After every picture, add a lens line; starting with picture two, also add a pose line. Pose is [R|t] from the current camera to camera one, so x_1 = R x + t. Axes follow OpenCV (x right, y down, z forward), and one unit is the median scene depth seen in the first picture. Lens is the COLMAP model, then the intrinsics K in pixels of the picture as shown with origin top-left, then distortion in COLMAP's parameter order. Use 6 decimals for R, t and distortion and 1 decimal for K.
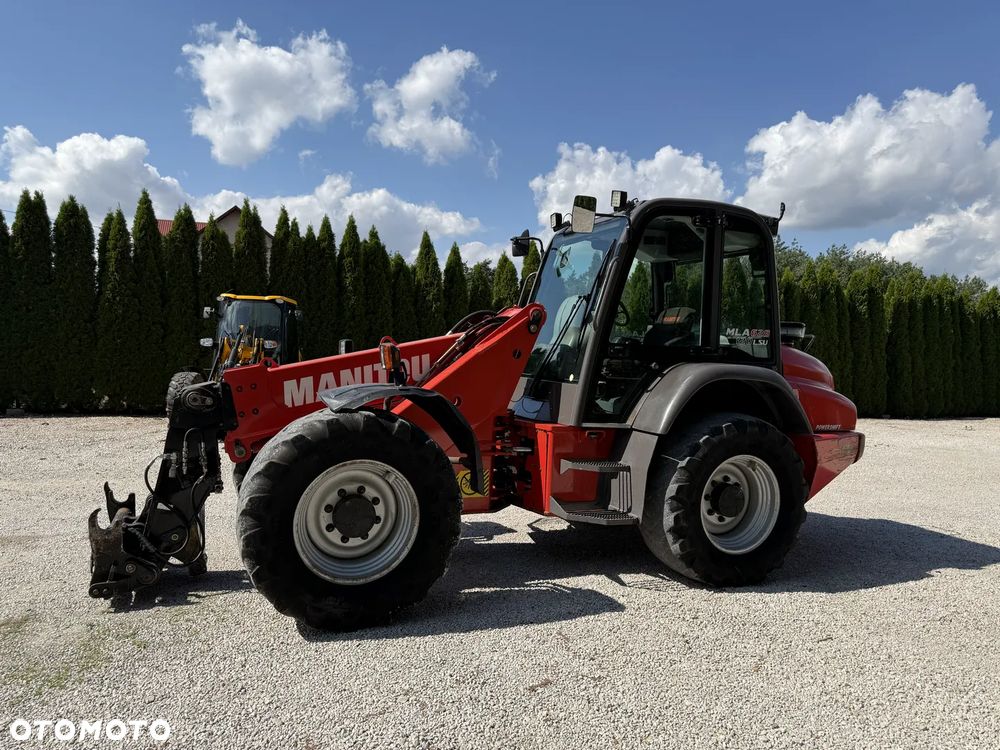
lens RADIAL K [[709.9, 0, 492.6], [0, 709.9, 371.1], [0, 0, 1]] dist [0.076603, -0.090640]
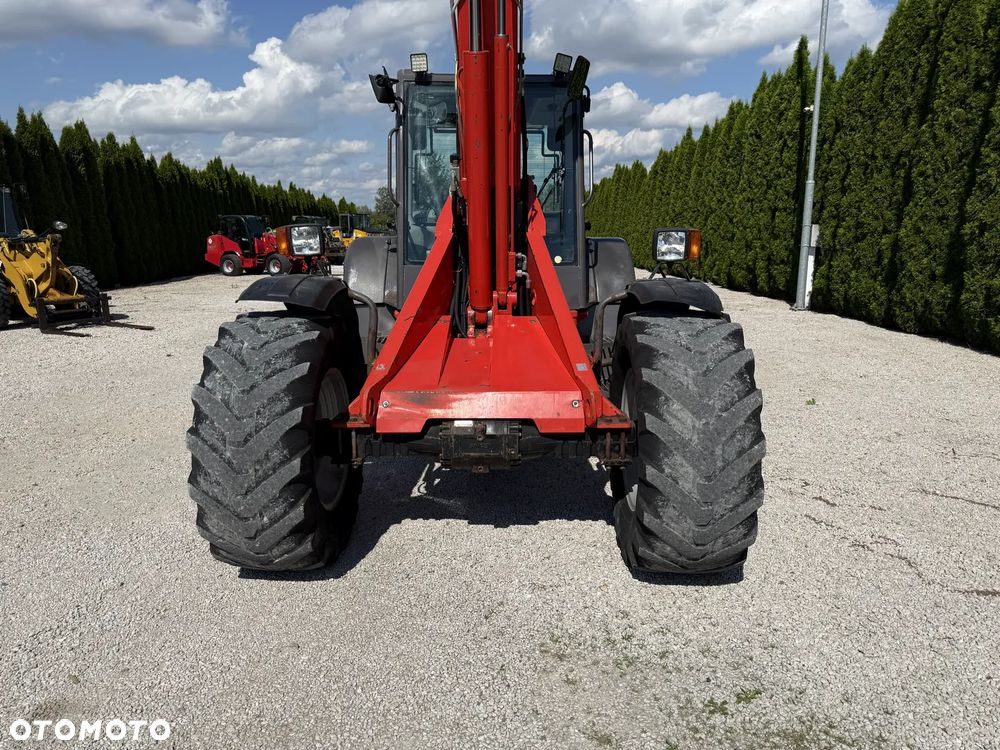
lens RADIAL K [[714.3, 0, 504.0], [0, 714.3, 371.4], [0, 0, 1]] dist [0.077394, -0.083374]
pose [[0.383524, -0.216825, 0.897718, -0.792384], [0.046553, 0.975352, 0.215687, -0.053169], [-0.922357, -0.040930, 0.384164, 0.677432]]
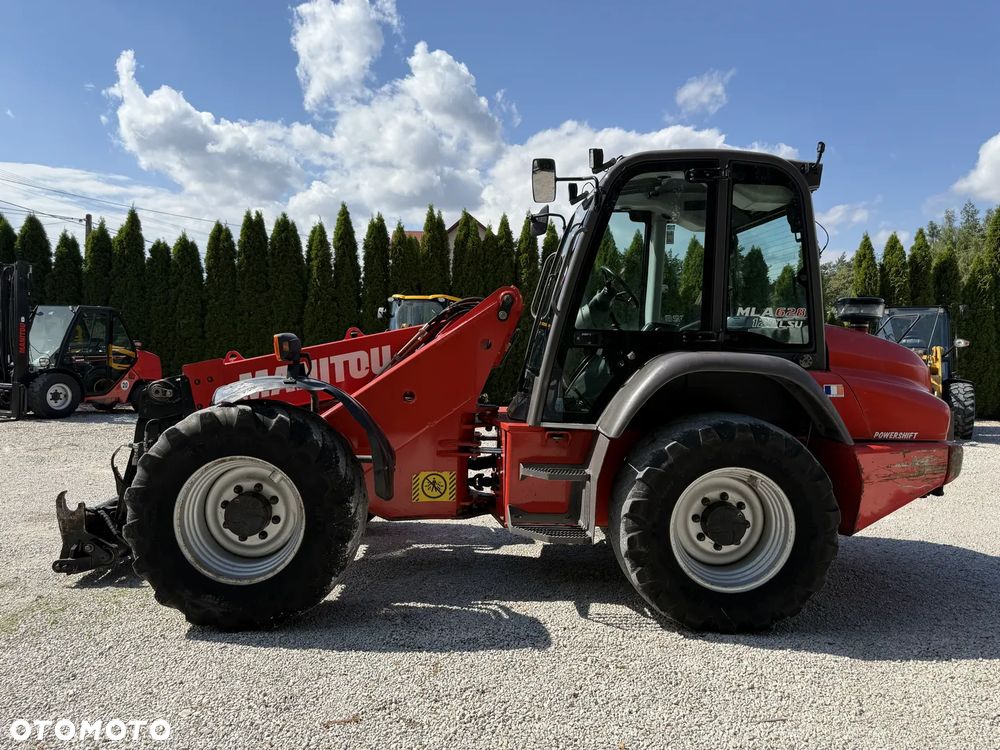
lens RADIAL K [[709.9, 0, 500.7], [0, 709.9, 376.2], [0, 0, 1]] dist [0.076603, -0.090640]
pose [[0.939941, -0.000211, -0.341337, 0.359735], [0.004212, 0.999931, 0.010980, 0.006651], [0.341311, -0.011758, 0.939877, 0.166582]]
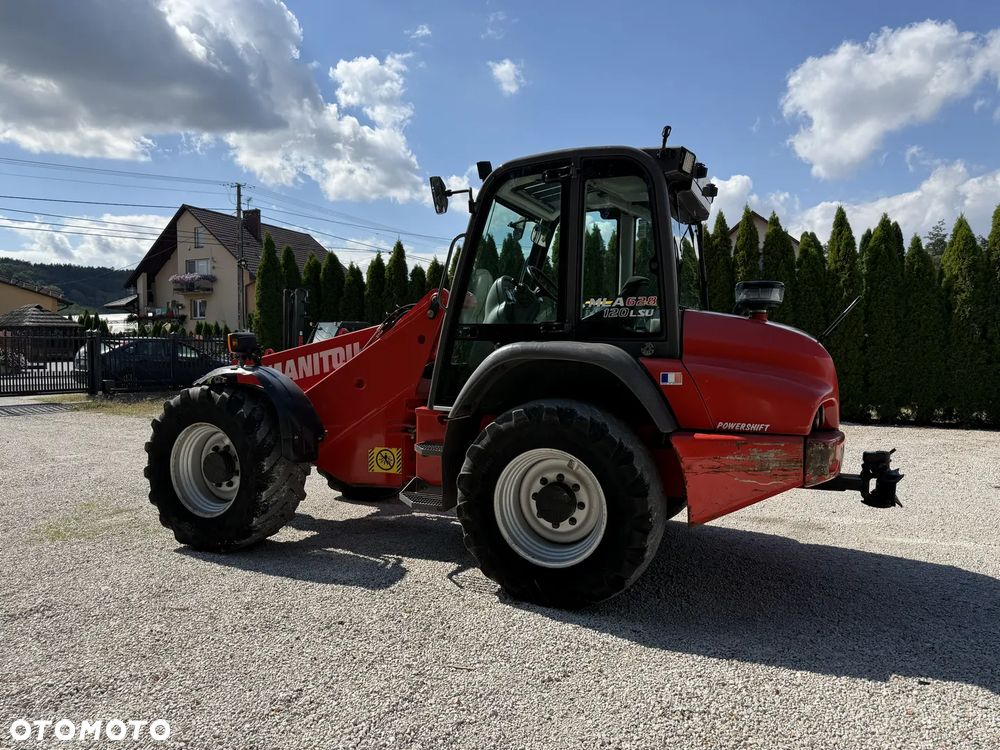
lens RADIAL K [[709.9, 0, 490.3], [0, 709.9, 376.5], [0, 0, 1]] dist [0.076603, -0.090640]
pose [[0.686164, -0.001677, -0.727445, 0.866155], [-0.000659, 0.999996, -0.002927, 0.033058], [0.727447, 0.002488, 0.686159, 0.364189]]
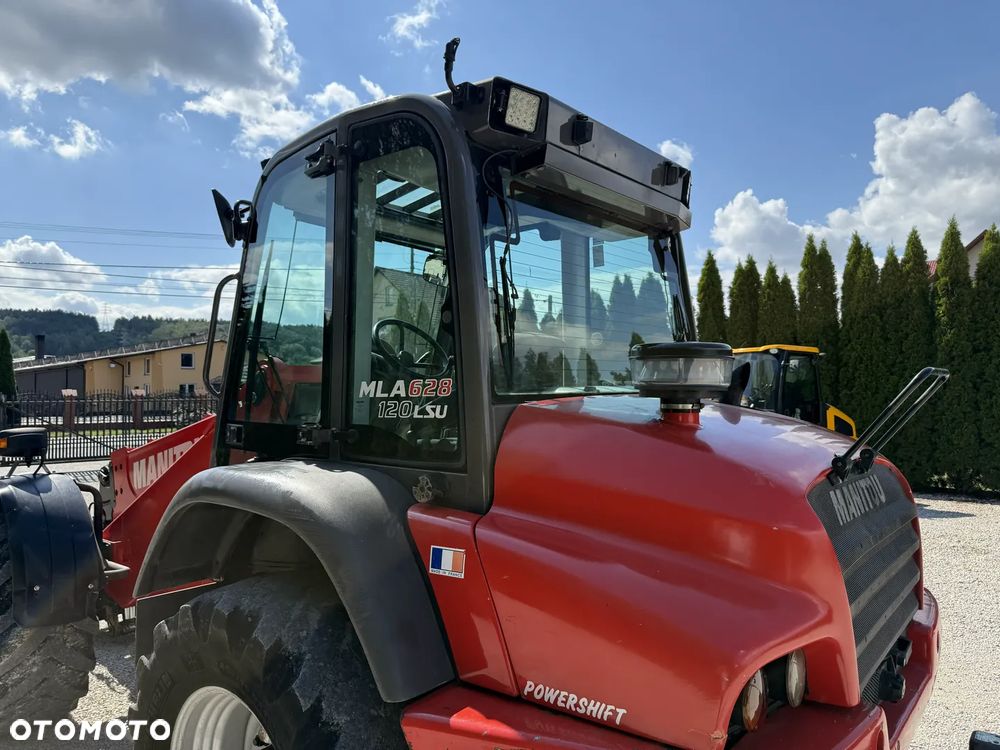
lens RADIAL K [[709.9, 0, 501.9], [0, 709.9, 364.6], [0, 0, 1]] dist [0.076603, -0.090640]
pose [[0.465131, -0.073156, -0.882214, 0.769839], [0.000183, 0.996587, -0.082544, -0.035428], [0.885242, 0.038232, 0.463557, 0.898021]]
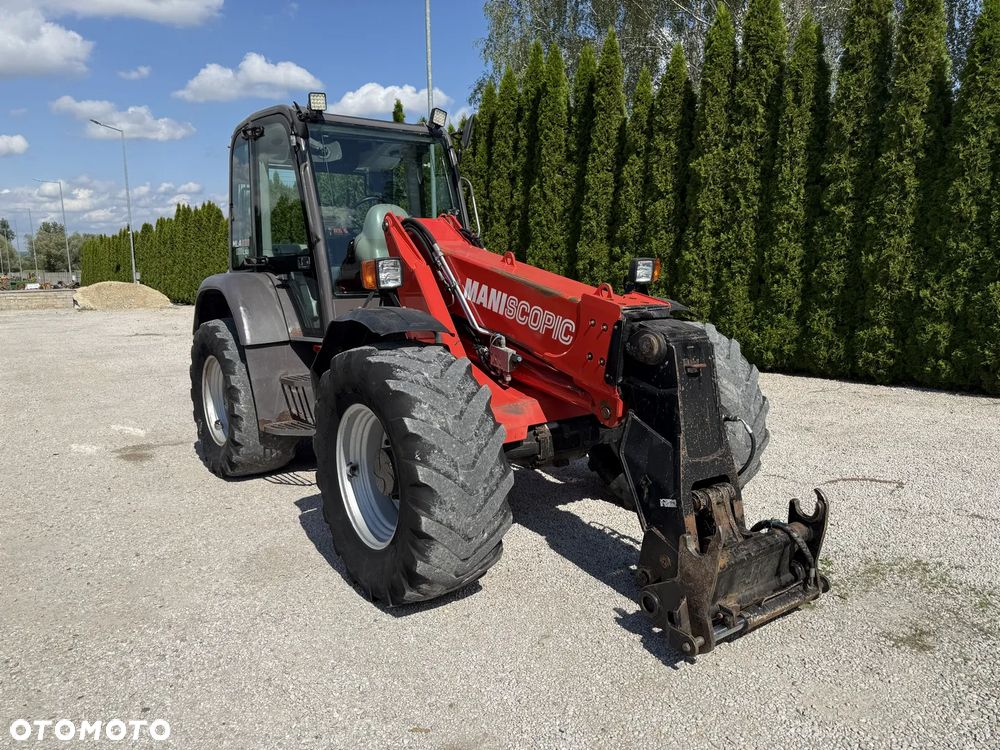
lens RADIAL K [[709.9, 0, 493.9], [0, 709.9, 374.3], [0, 0, 1]] dist [0.076603, -0.090640]
pose [[-0.226260, -0.177875, 0.957688, -0.926068], [0.042647, 0.980433, 0.192176, -0.068809], [-0.973133, 0.084324, -0.214247, 1.210548]]
